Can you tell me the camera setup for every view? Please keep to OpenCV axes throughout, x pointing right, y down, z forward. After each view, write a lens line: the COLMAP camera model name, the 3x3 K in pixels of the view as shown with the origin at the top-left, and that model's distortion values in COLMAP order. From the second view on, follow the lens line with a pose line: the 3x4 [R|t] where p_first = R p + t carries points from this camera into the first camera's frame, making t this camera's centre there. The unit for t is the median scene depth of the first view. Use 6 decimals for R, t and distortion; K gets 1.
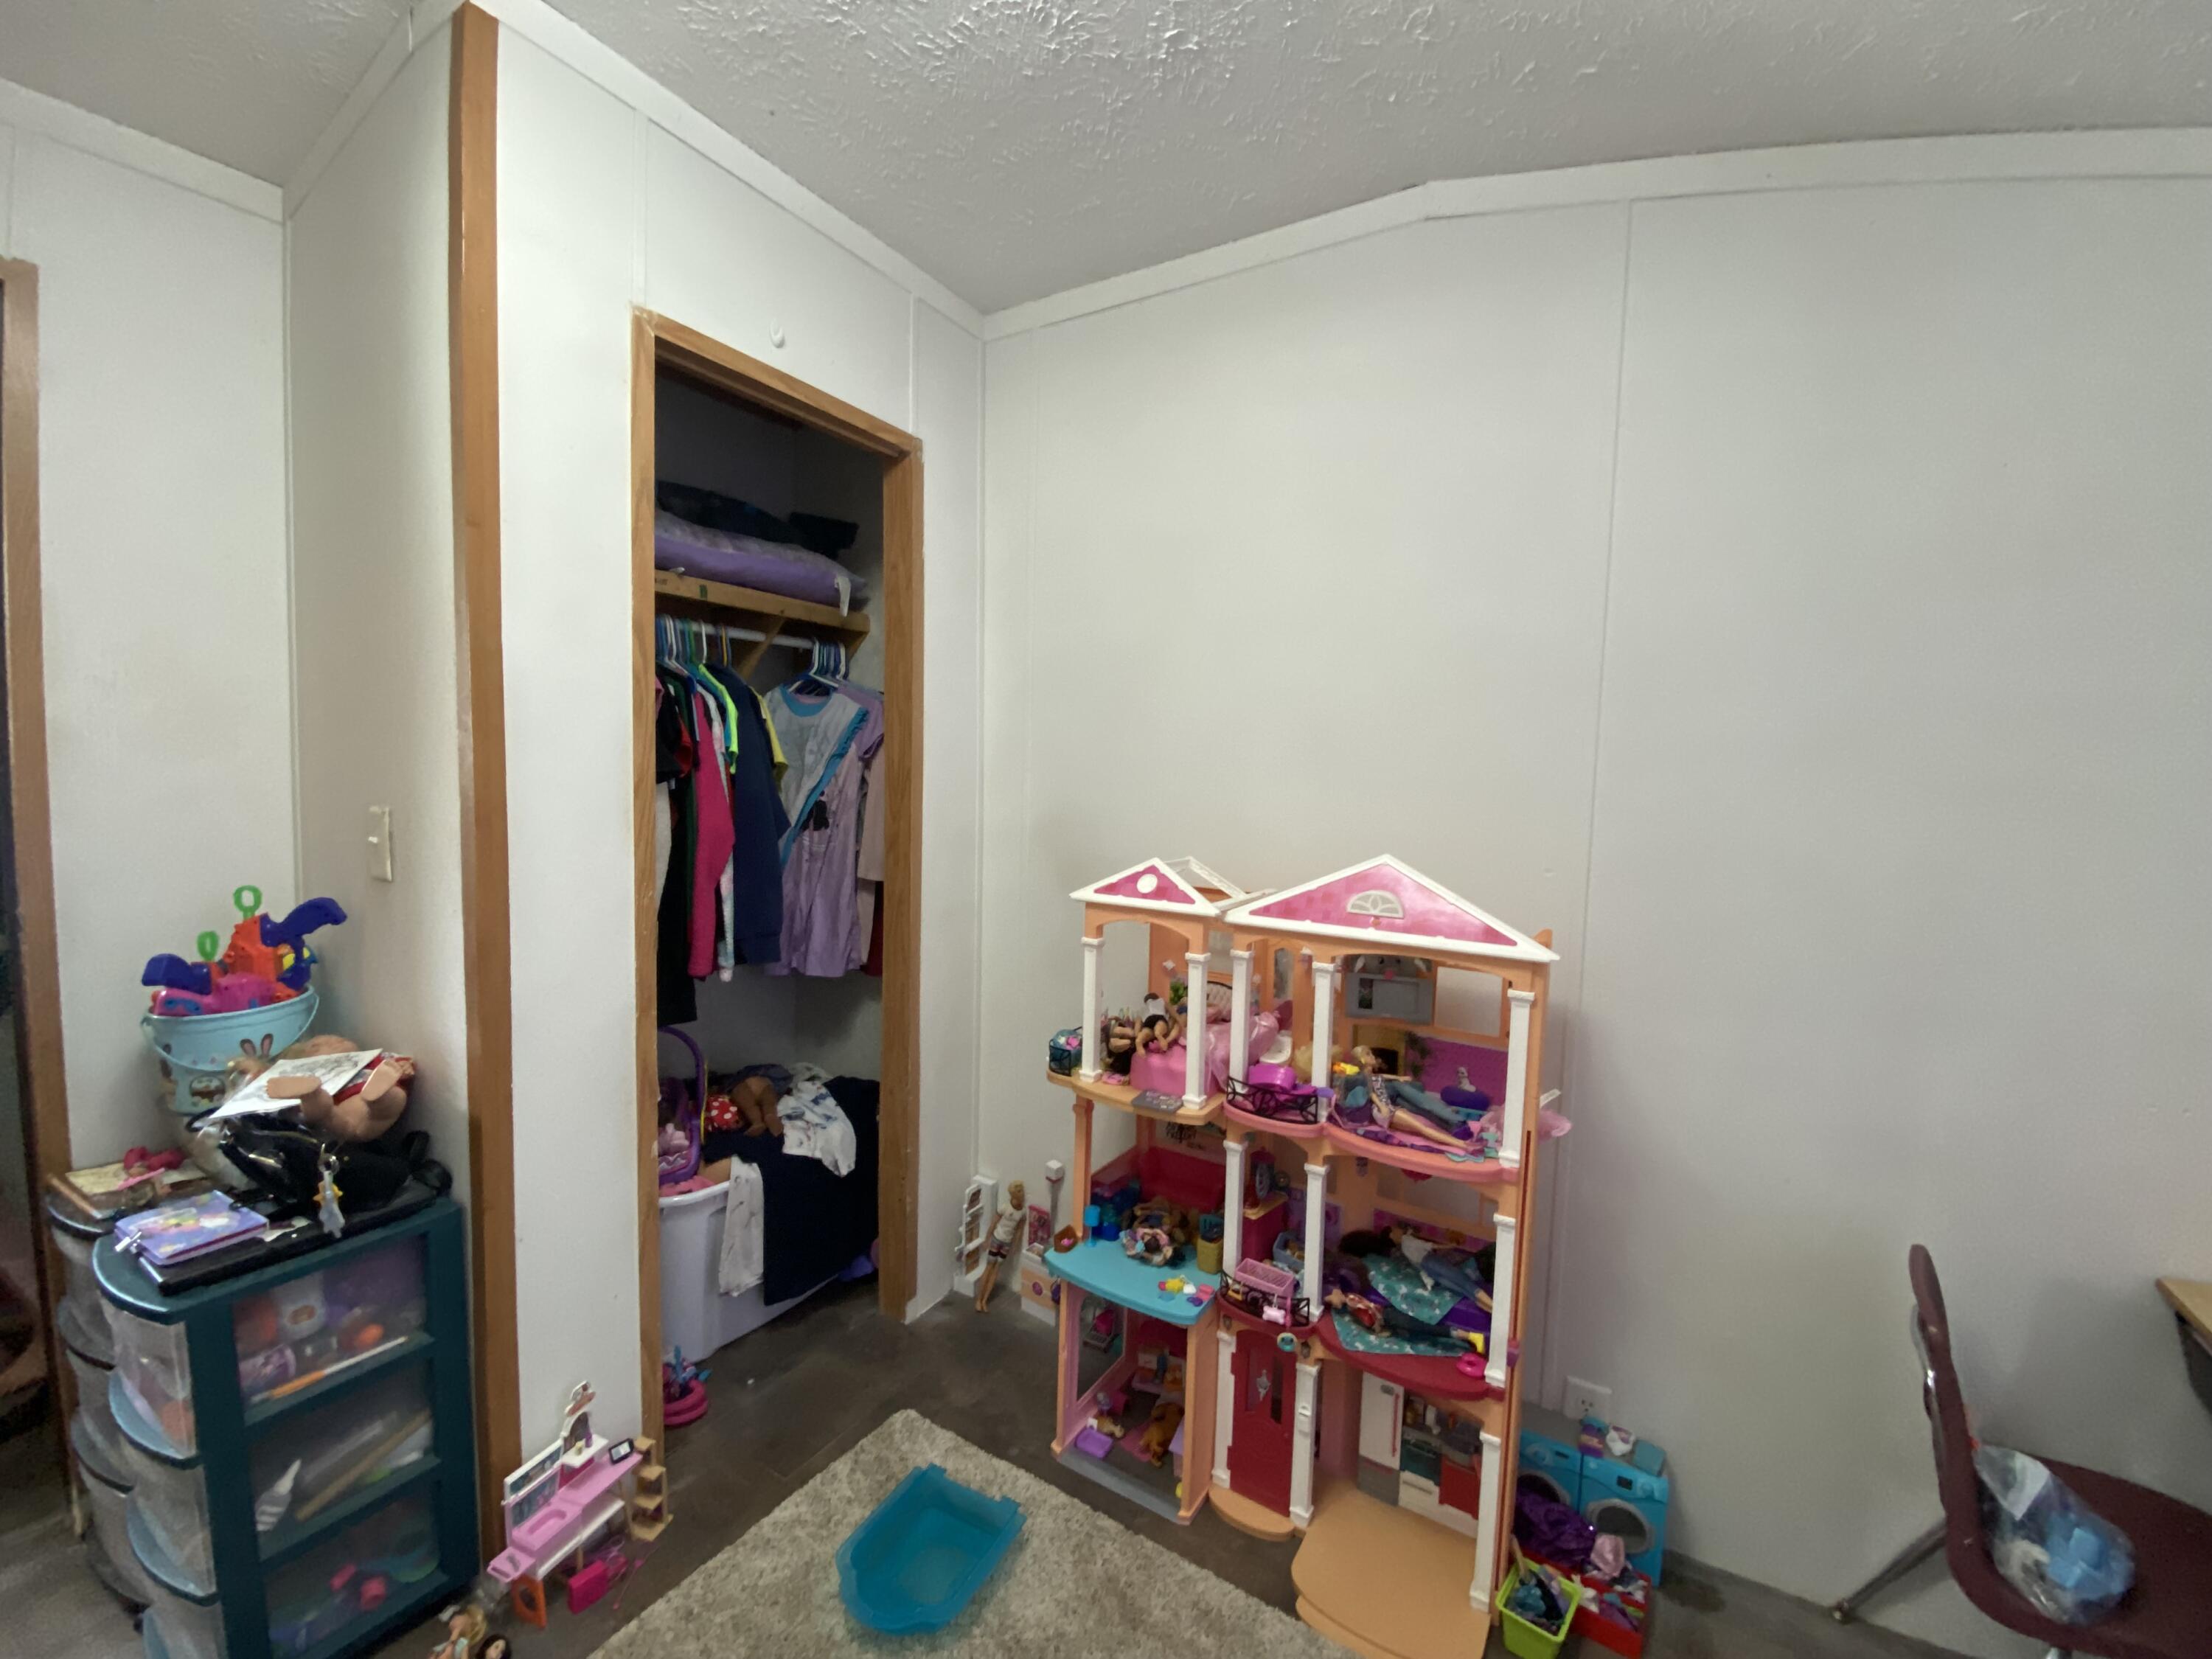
lens RADIAL K [[908.8, 0, 1106.0], [0, 908.8, 829.5], [0, 0, 1]] dist [0.034332, -0.028341]
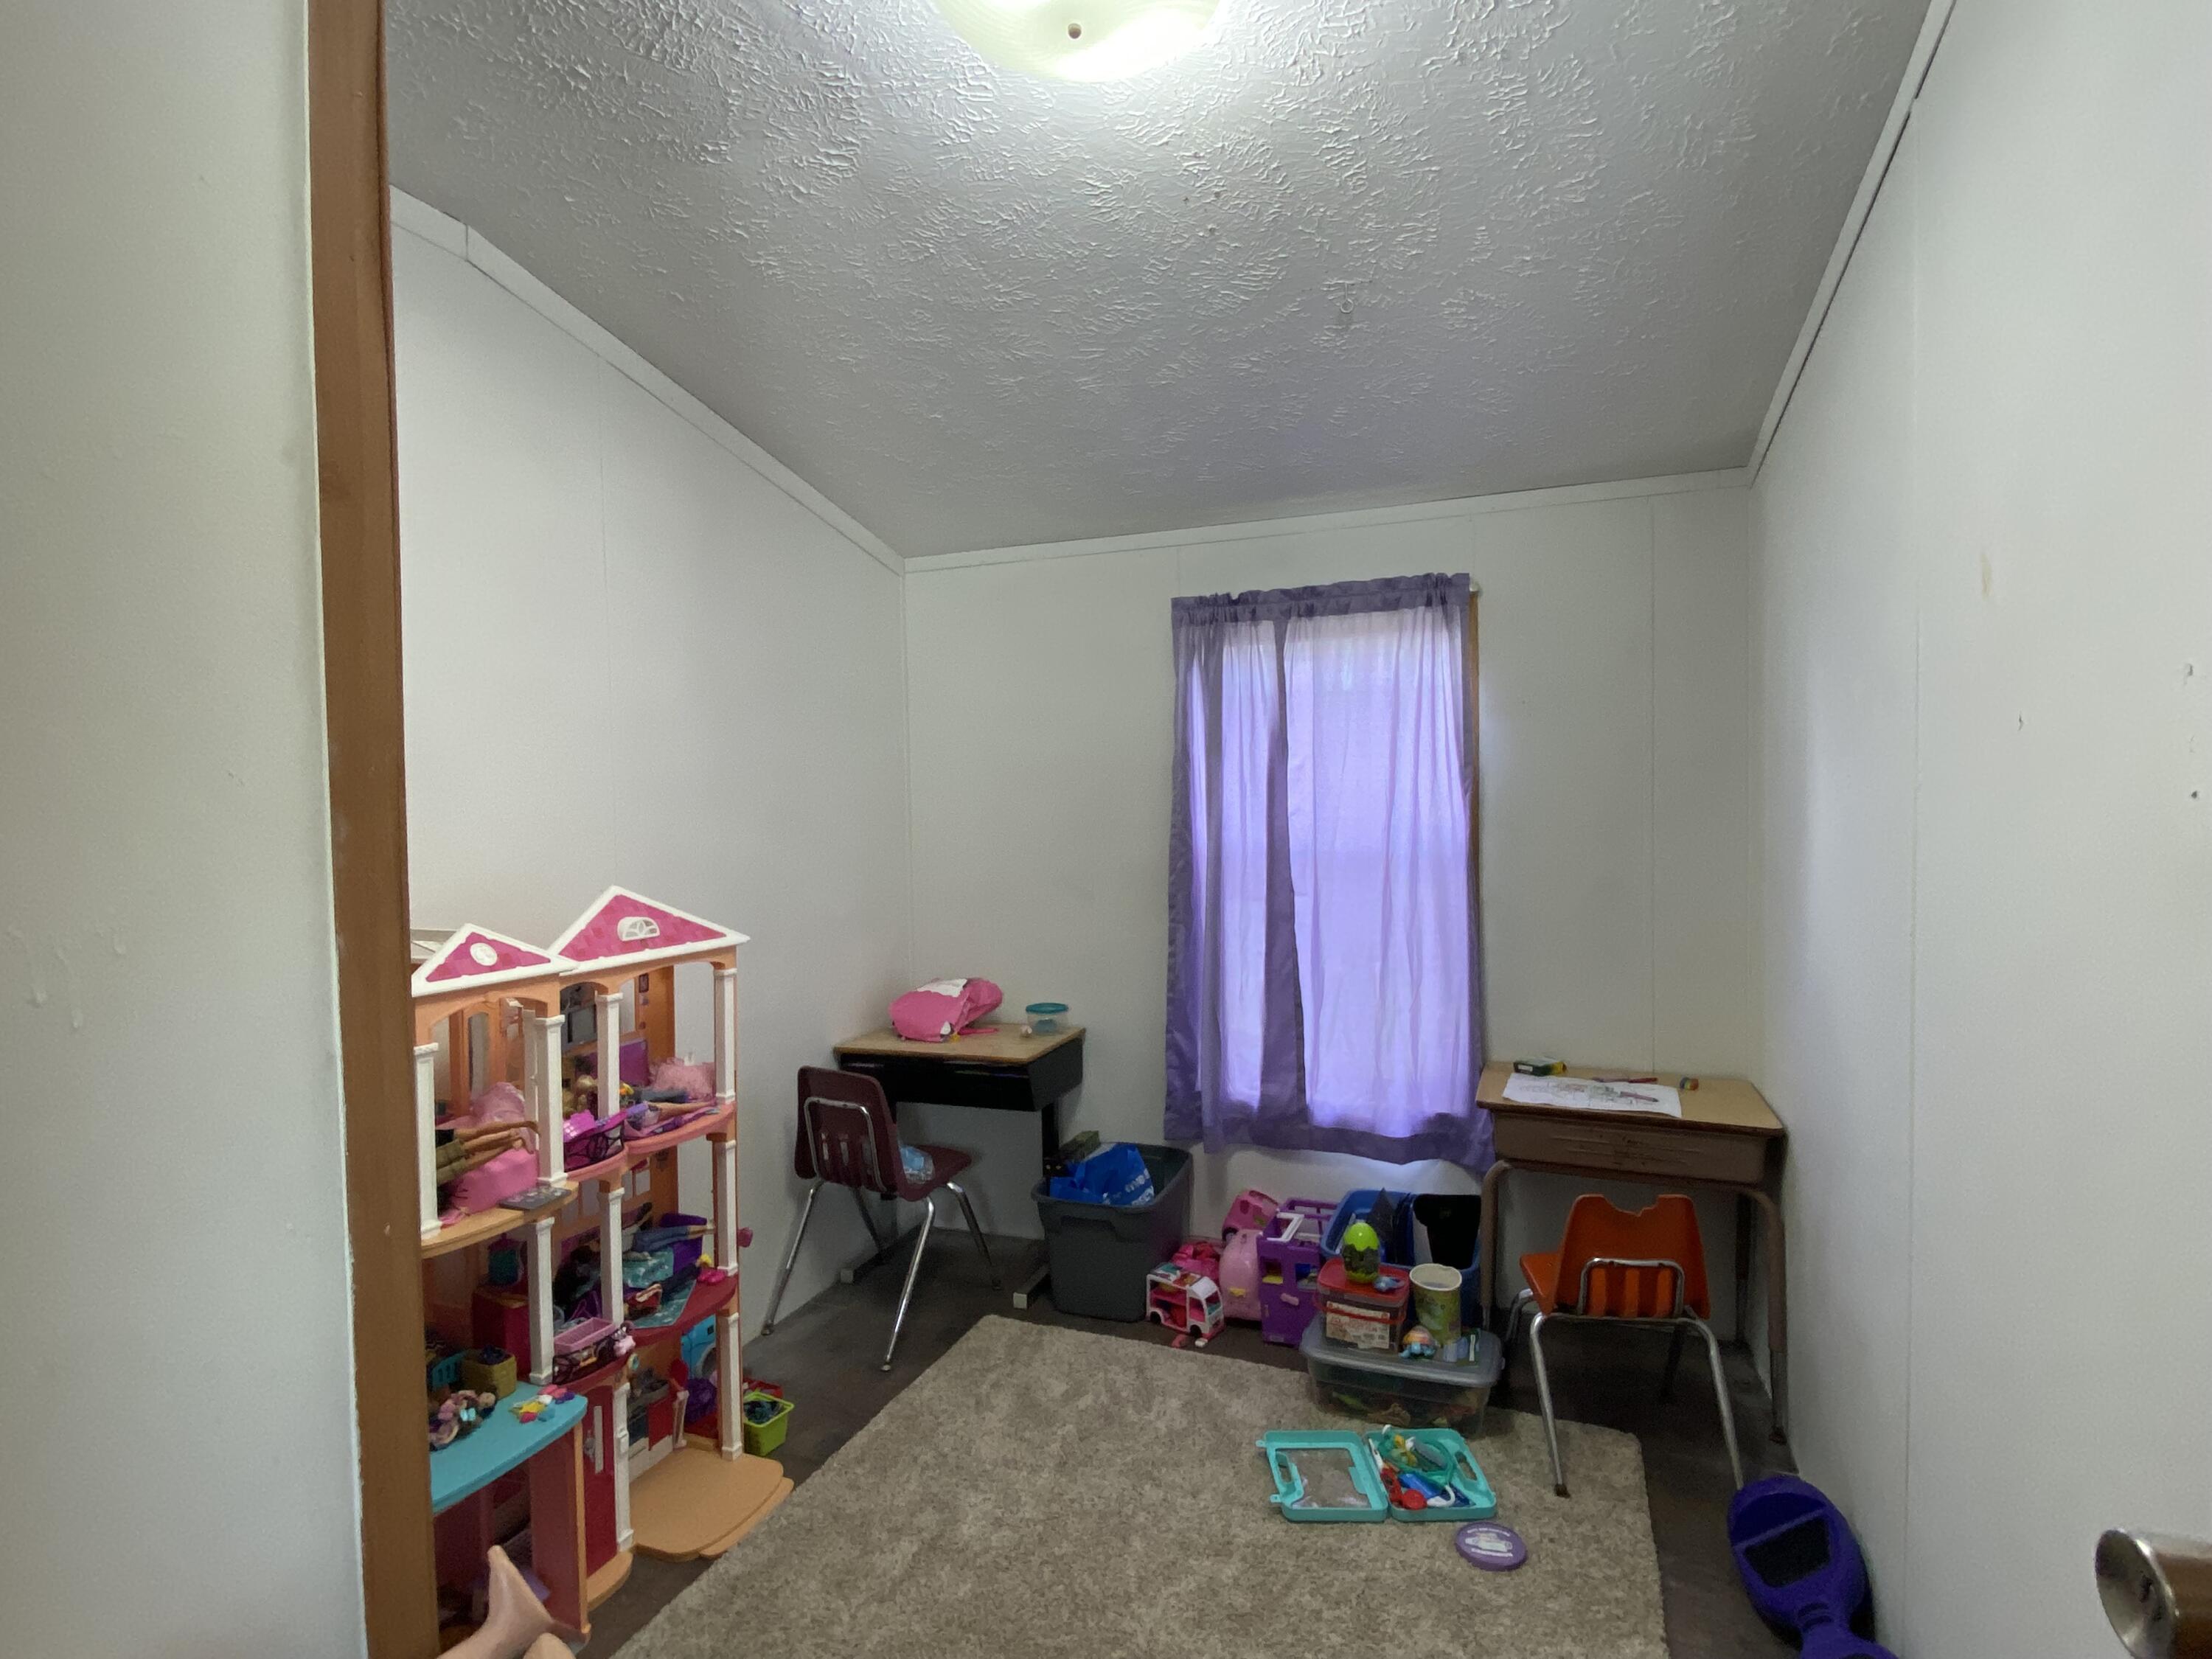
lens RADIAL K [[1094.1, 0, 1106.0], [0, 1094.1, 829.5], [0, 0, 1]] dist [0.001853, 0.000266]
pose [[-0.172329, -0.048356, 0.983852, -1.061691], [0.078611, 0.994934, 0.062670, -0.073894], [-0.981898, 0.088141, -0.167654, 0.620583]]
